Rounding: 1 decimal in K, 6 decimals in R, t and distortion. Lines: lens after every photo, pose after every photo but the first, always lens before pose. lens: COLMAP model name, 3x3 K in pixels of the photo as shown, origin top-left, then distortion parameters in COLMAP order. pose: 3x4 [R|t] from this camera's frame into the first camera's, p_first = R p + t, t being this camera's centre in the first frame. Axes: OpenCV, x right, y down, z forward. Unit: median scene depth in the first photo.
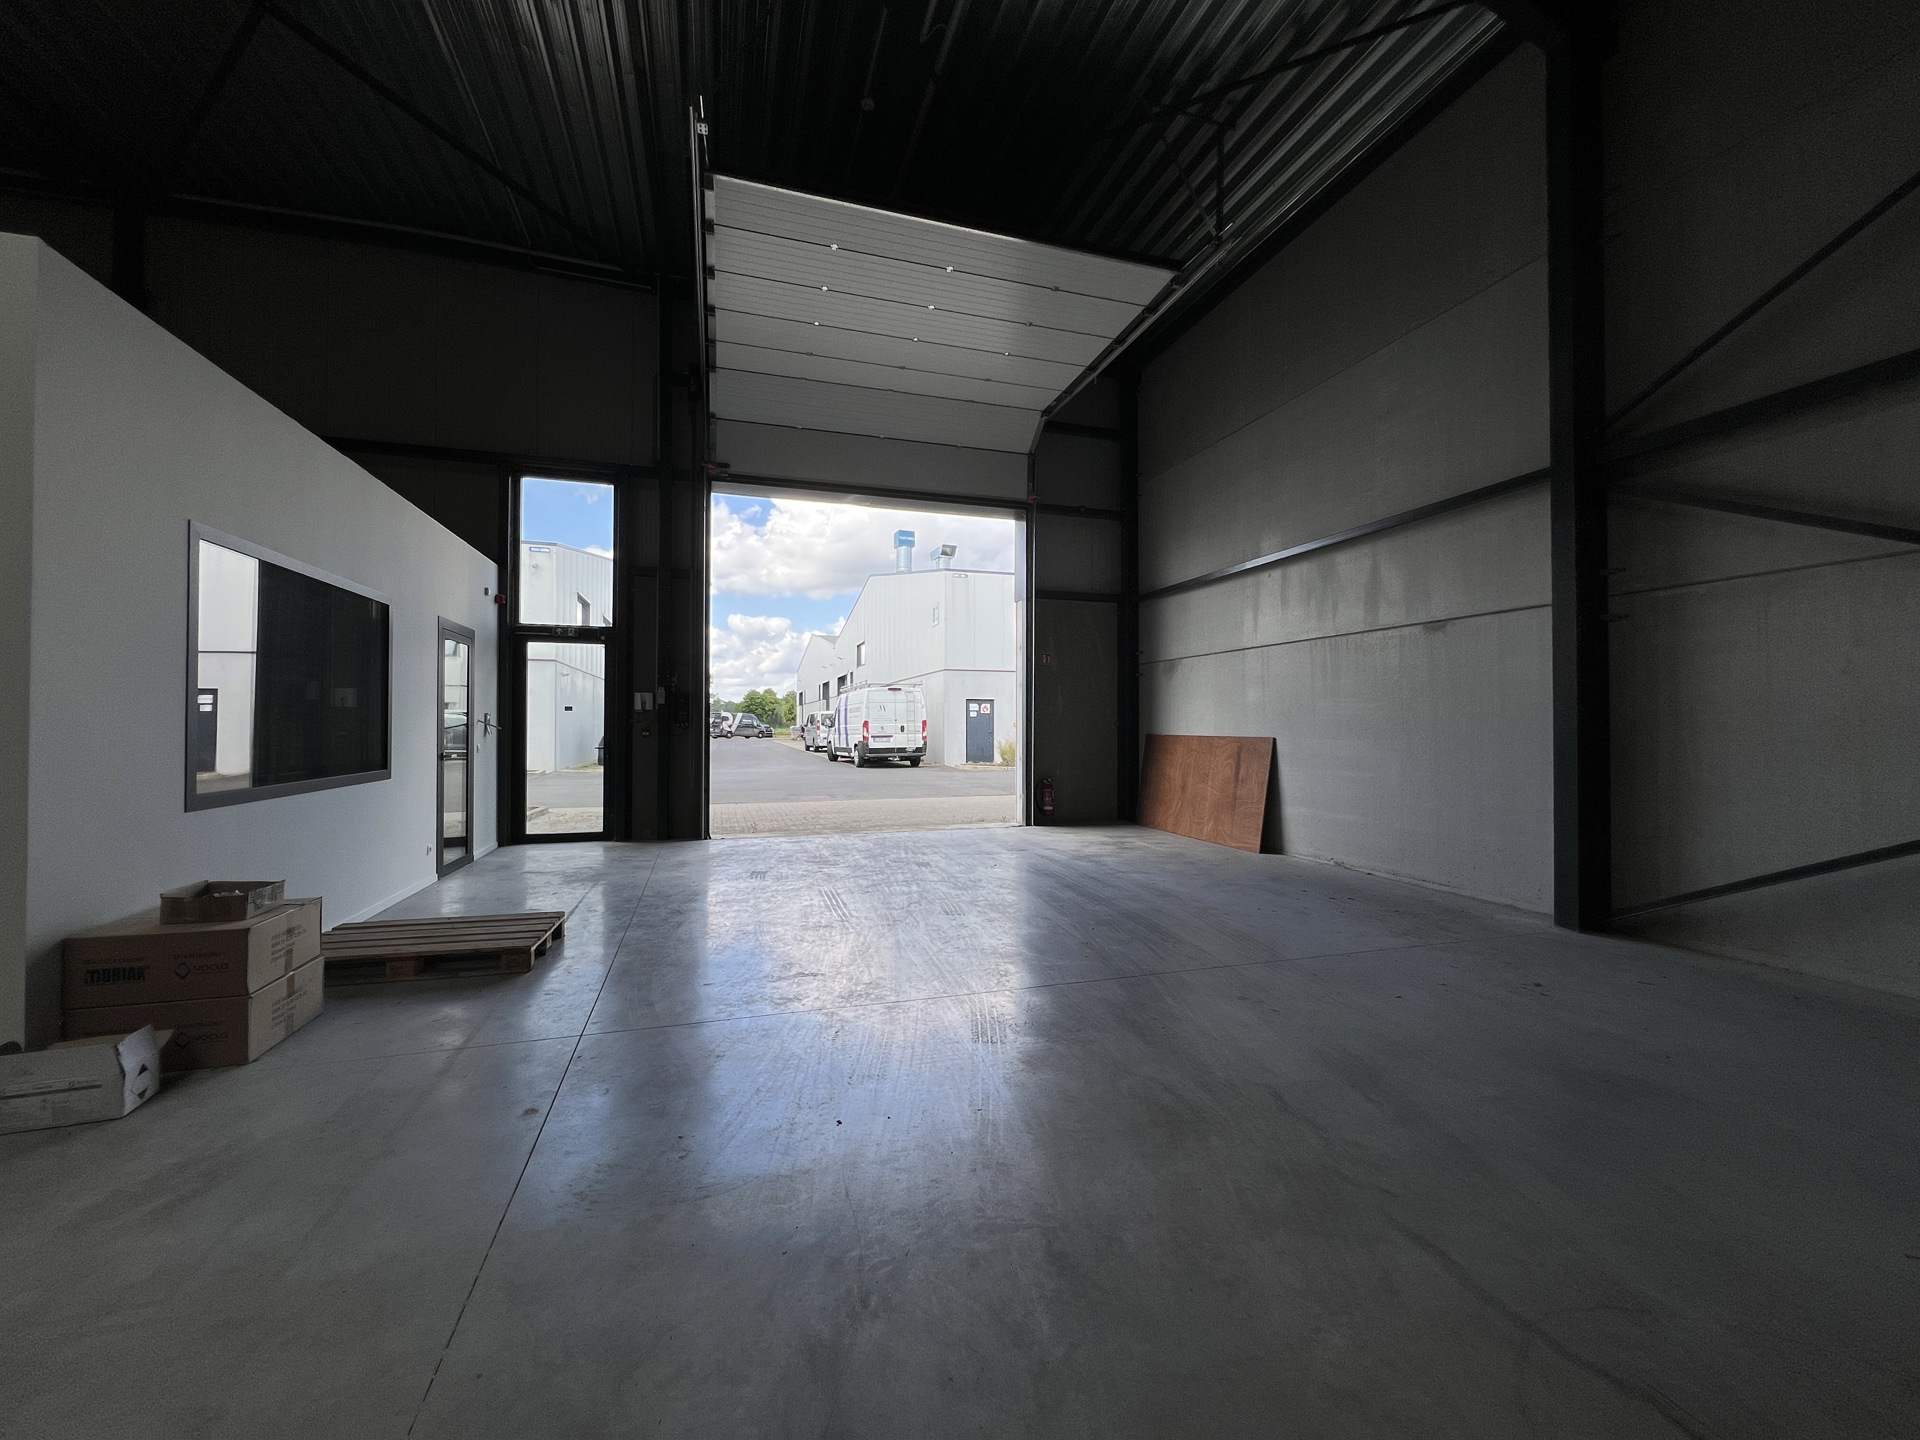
lens RADIAL K [[771.1, 0, 962.6], [0, 771.1, 719.7], [0, 0, 1]] dist [-0.000066, 0.000000]
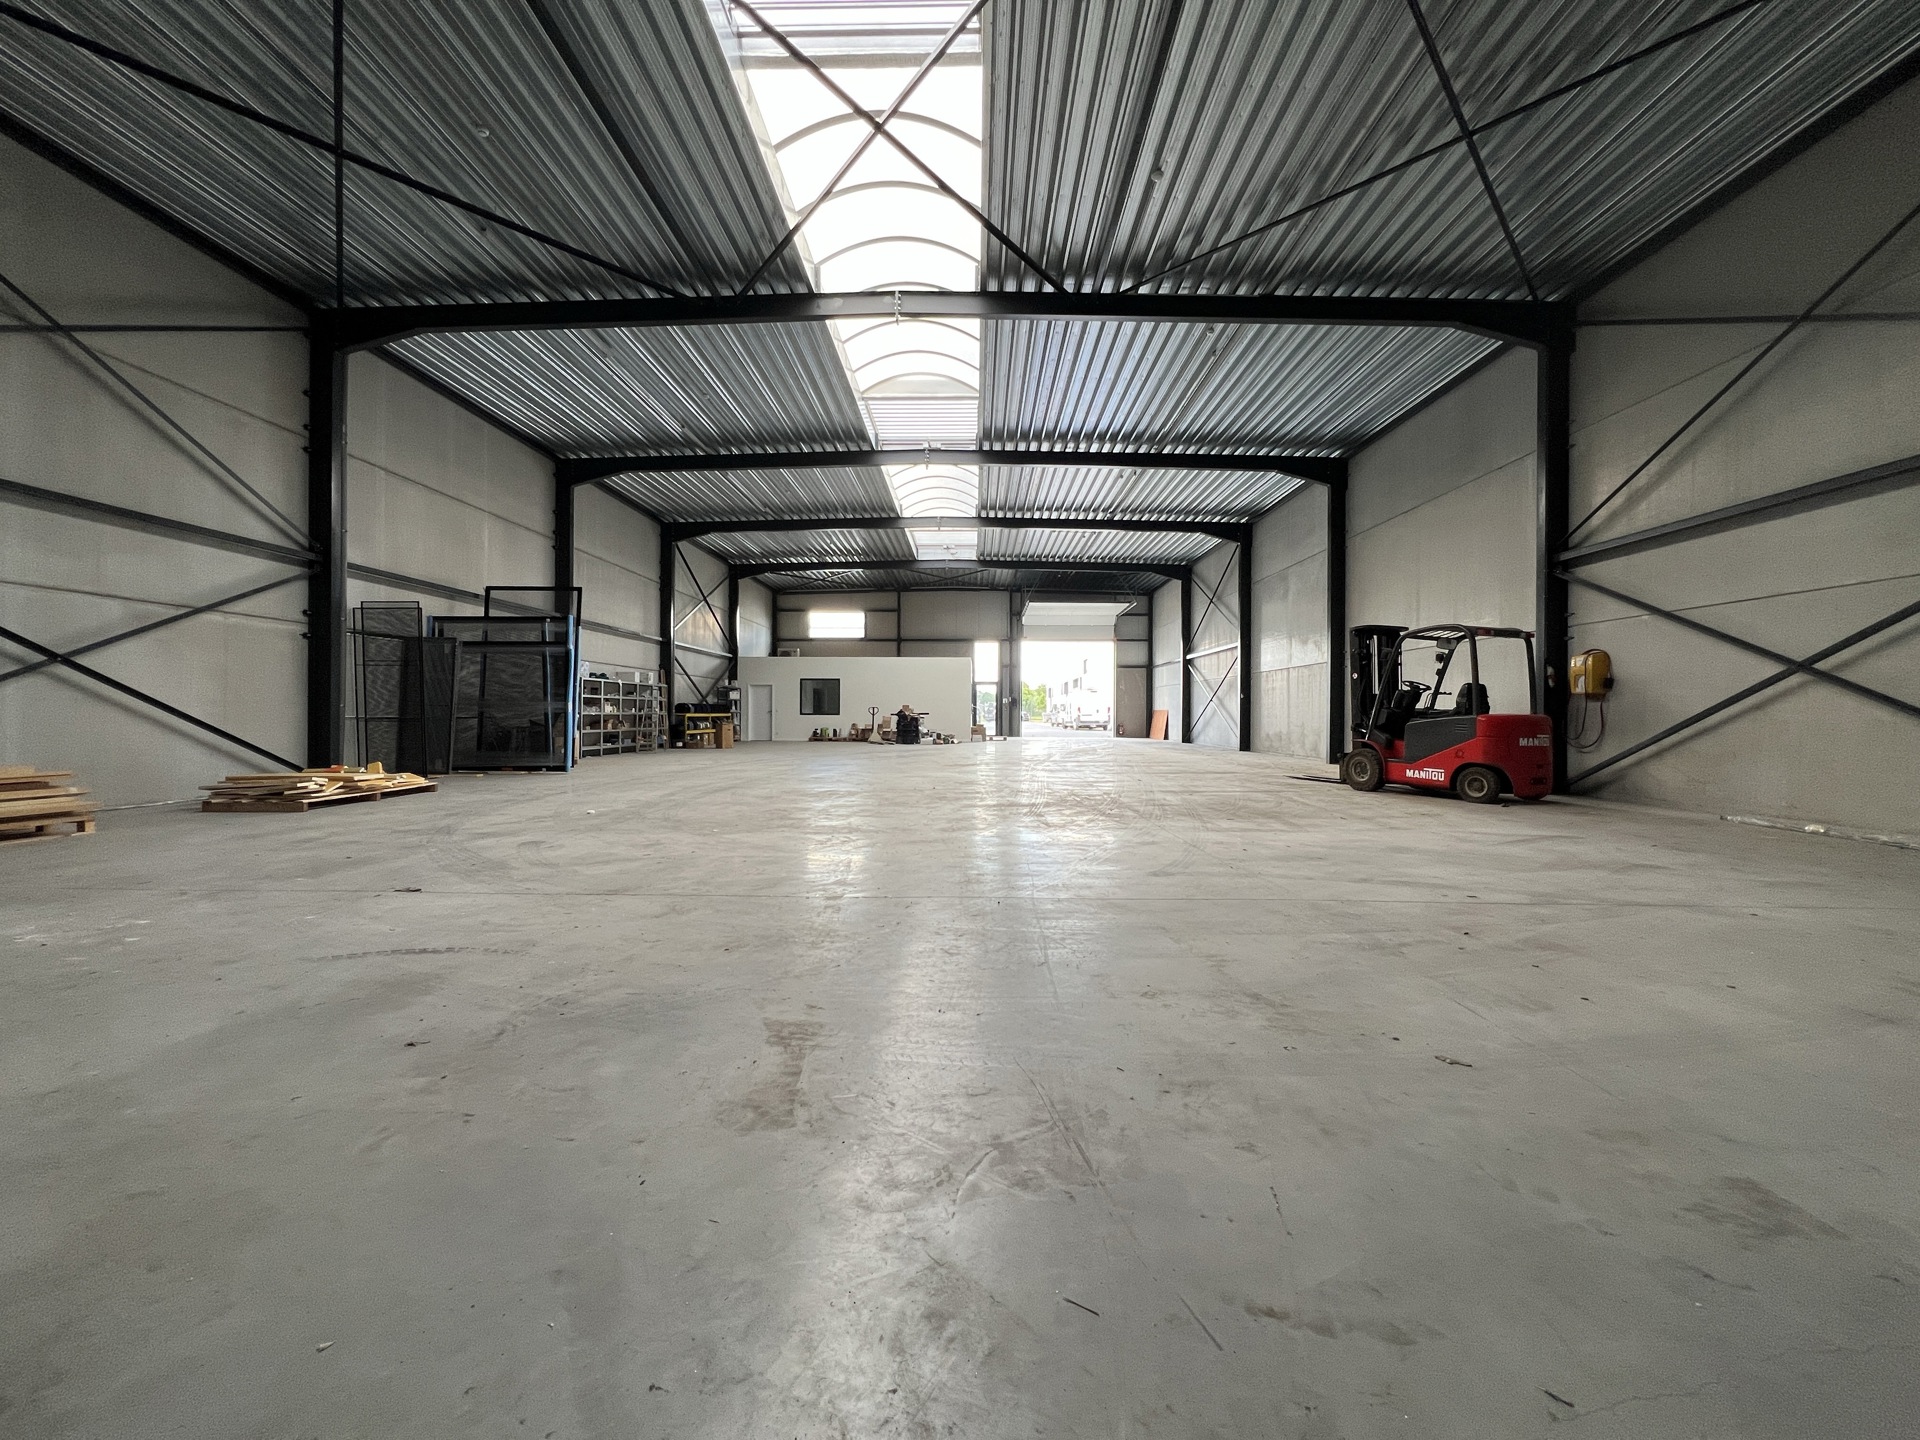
lens RADIAL K [[771.1, 0, 961.6], [0, 771.1, 716.6], [0, 0, 1]] dist [-0.000066, 0.000000]
pose [[0.948764, 0.002682, -0.315974, 0.477768], [0.000829, 0.999939, 0.010976, 0.007157], [0.315984, -0.010676, 0.948704, -2.219464]]
